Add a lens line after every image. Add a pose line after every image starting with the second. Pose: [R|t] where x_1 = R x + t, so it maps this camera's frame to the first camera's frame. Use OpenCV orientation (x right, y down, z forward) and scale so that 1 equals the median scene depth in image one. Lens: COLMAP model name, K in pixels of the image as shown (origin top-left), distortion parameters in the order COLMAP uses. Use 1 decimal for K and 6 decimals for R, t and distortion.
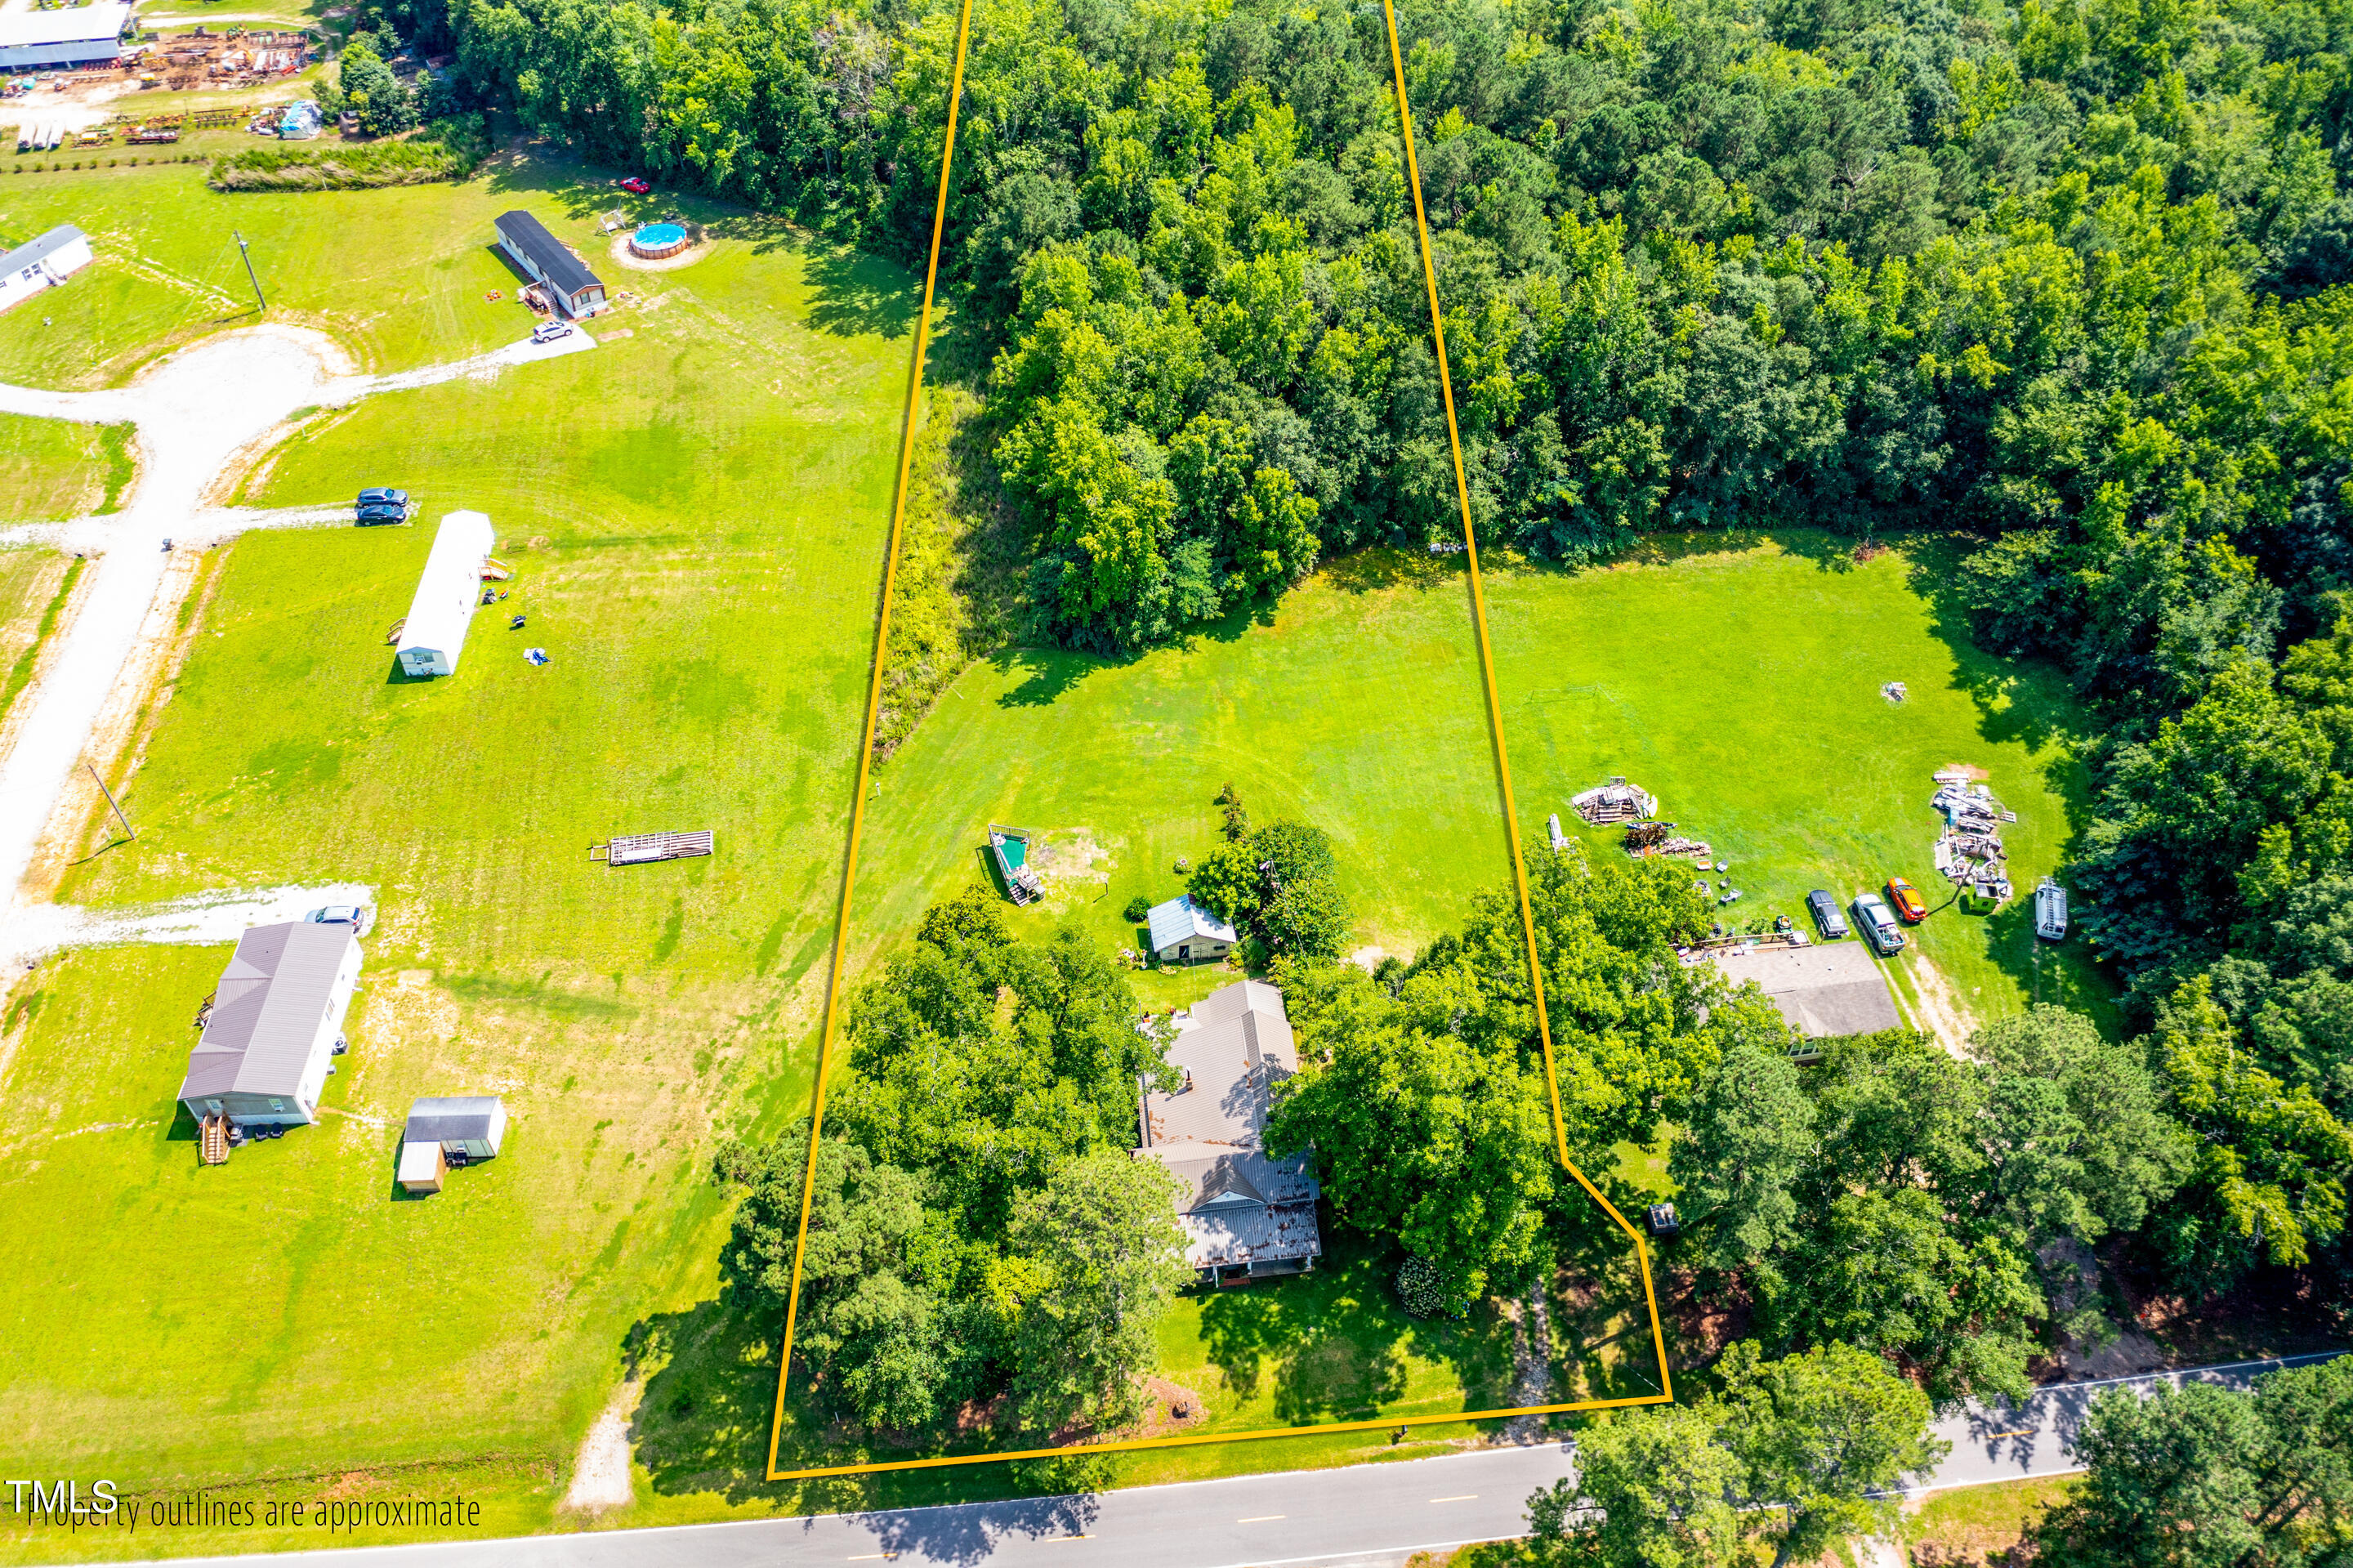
lens RADIAL K [[1923.9, 0, 1176.5], [0, 1923.9, 784.0], [0, 0, 1]] dist [-0.011462, -0.004673]
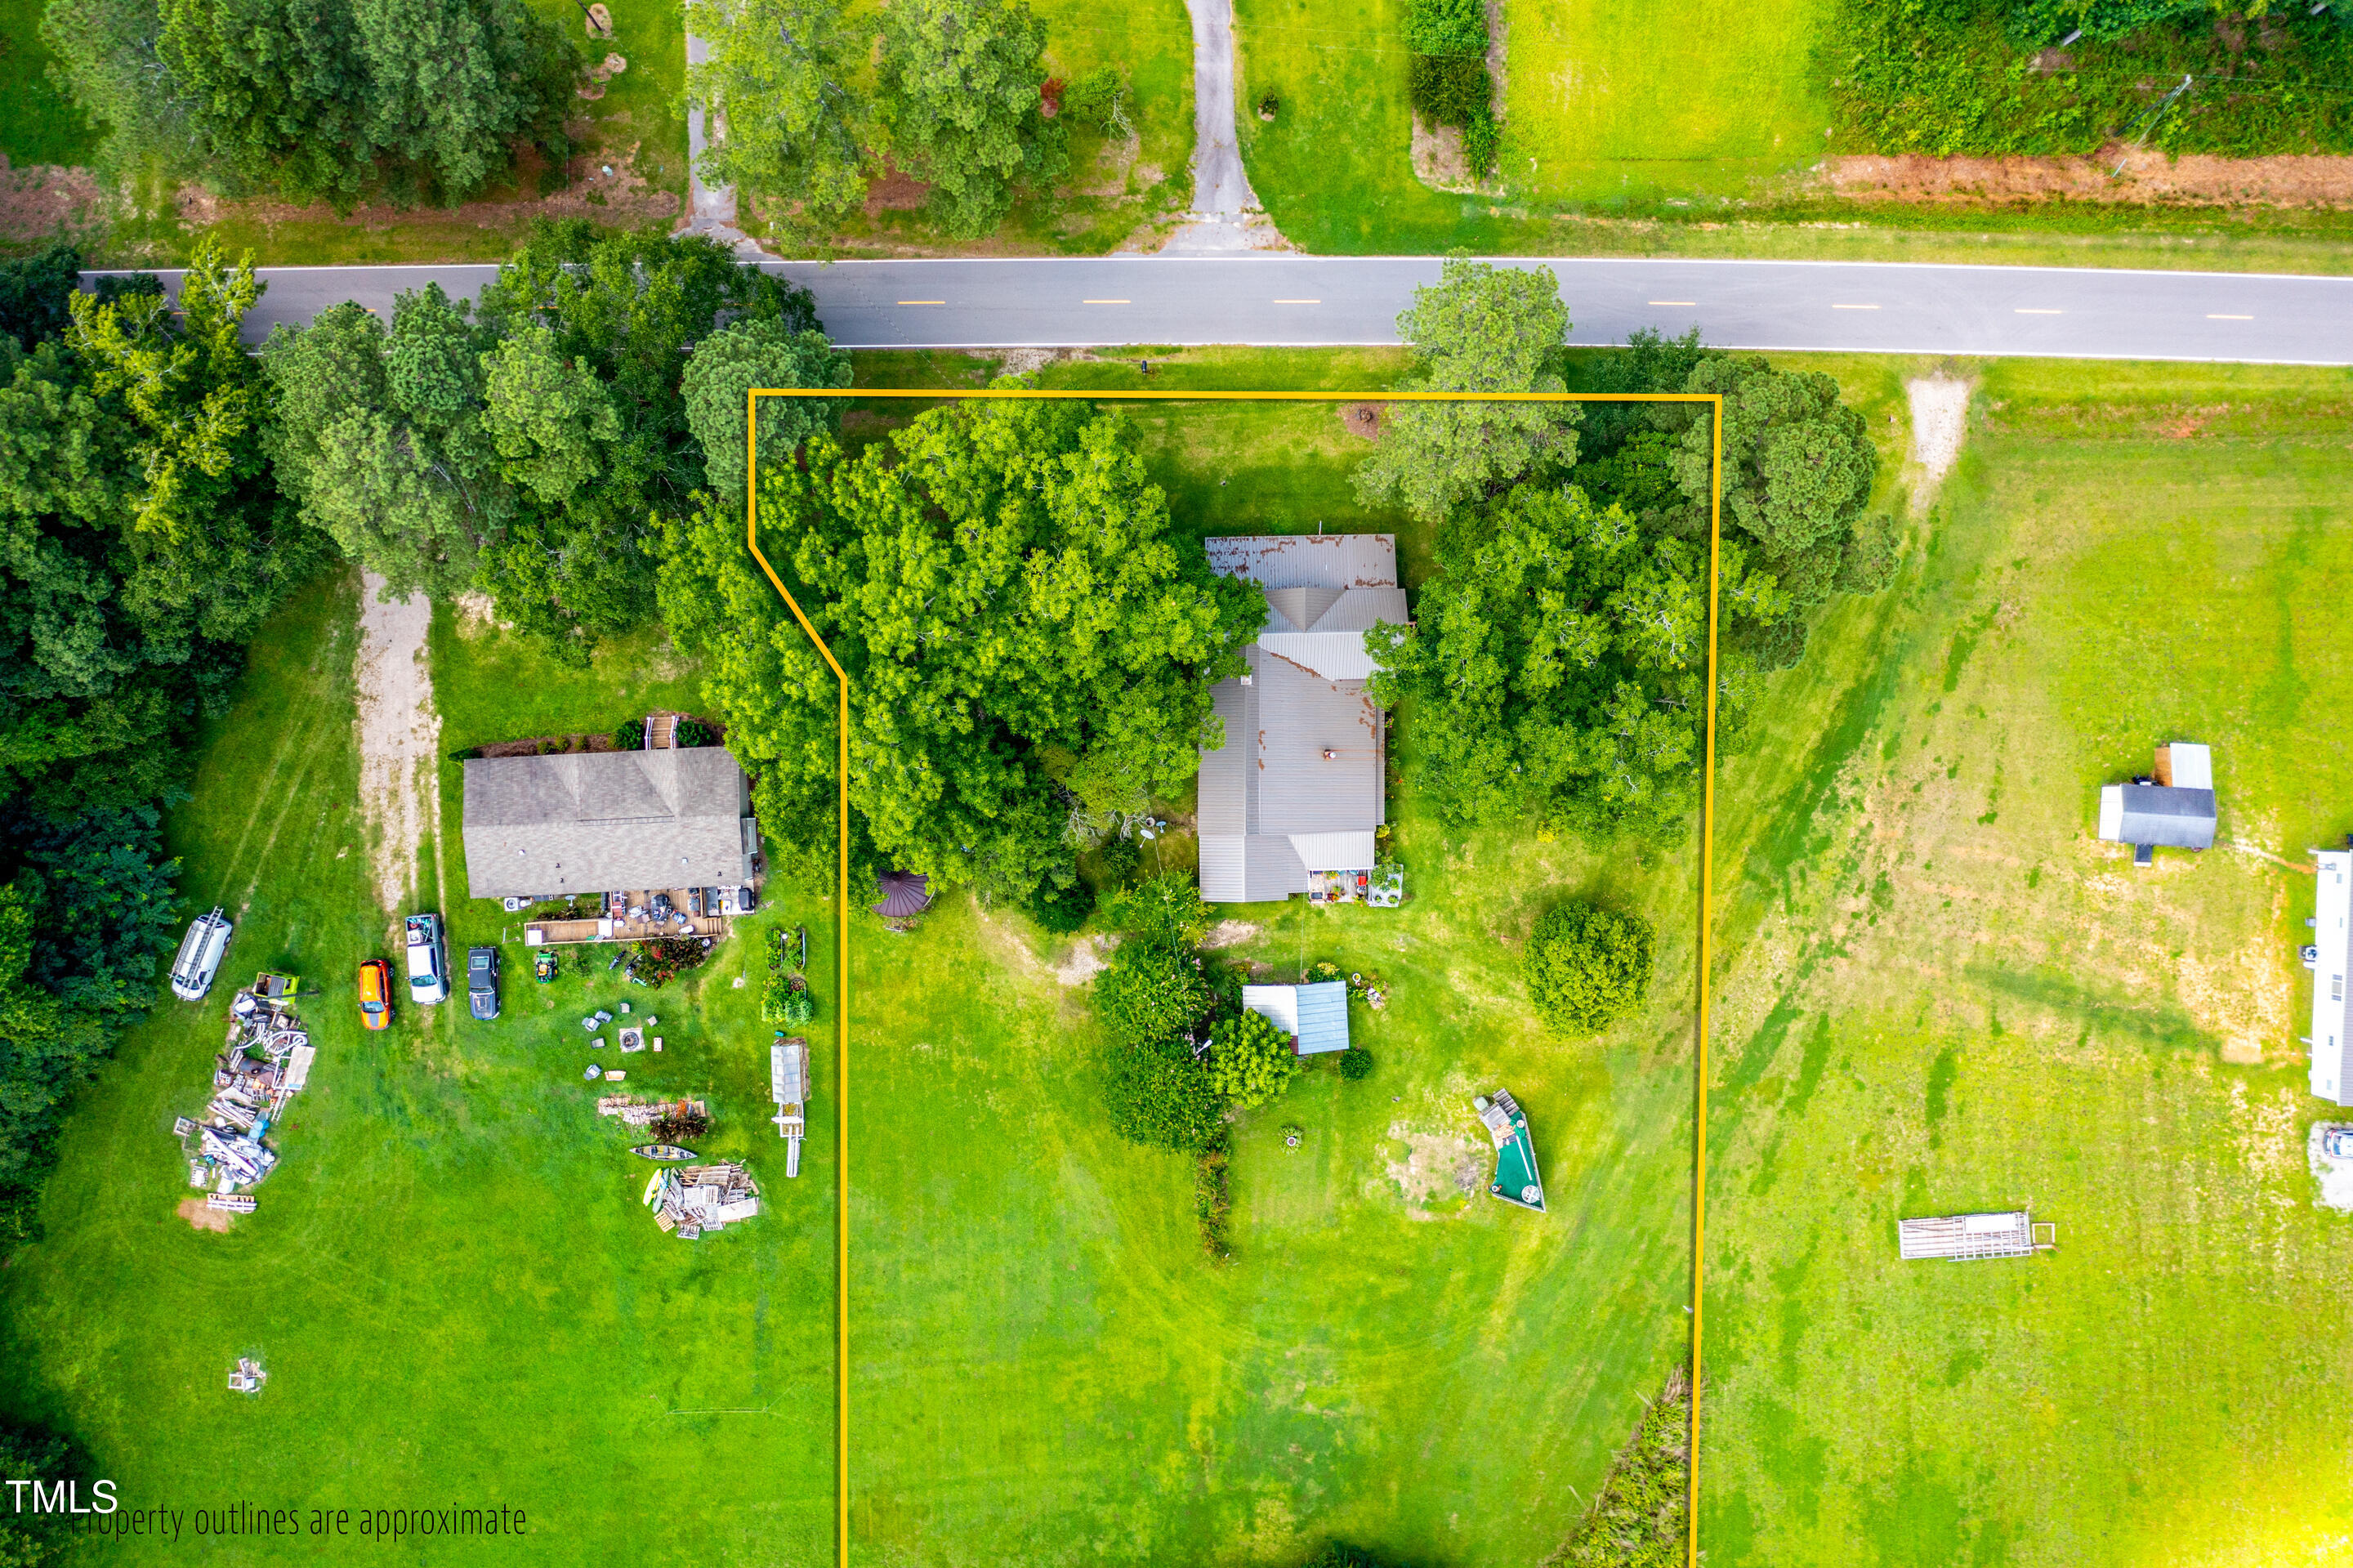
lens RADIAL K [[1923.9, 0, 1176.5], [0, 1923.9, 784.0], [0, 0, 1]] dist [-0.011462, -0.004673]
pose [[-0.994763, -0.102086, -0.005057, 0.071037], [0.066954, -0.688212, 0.722413, -0.440554], [-0.077229, 0.718291, 0.691443, 0.386981]]
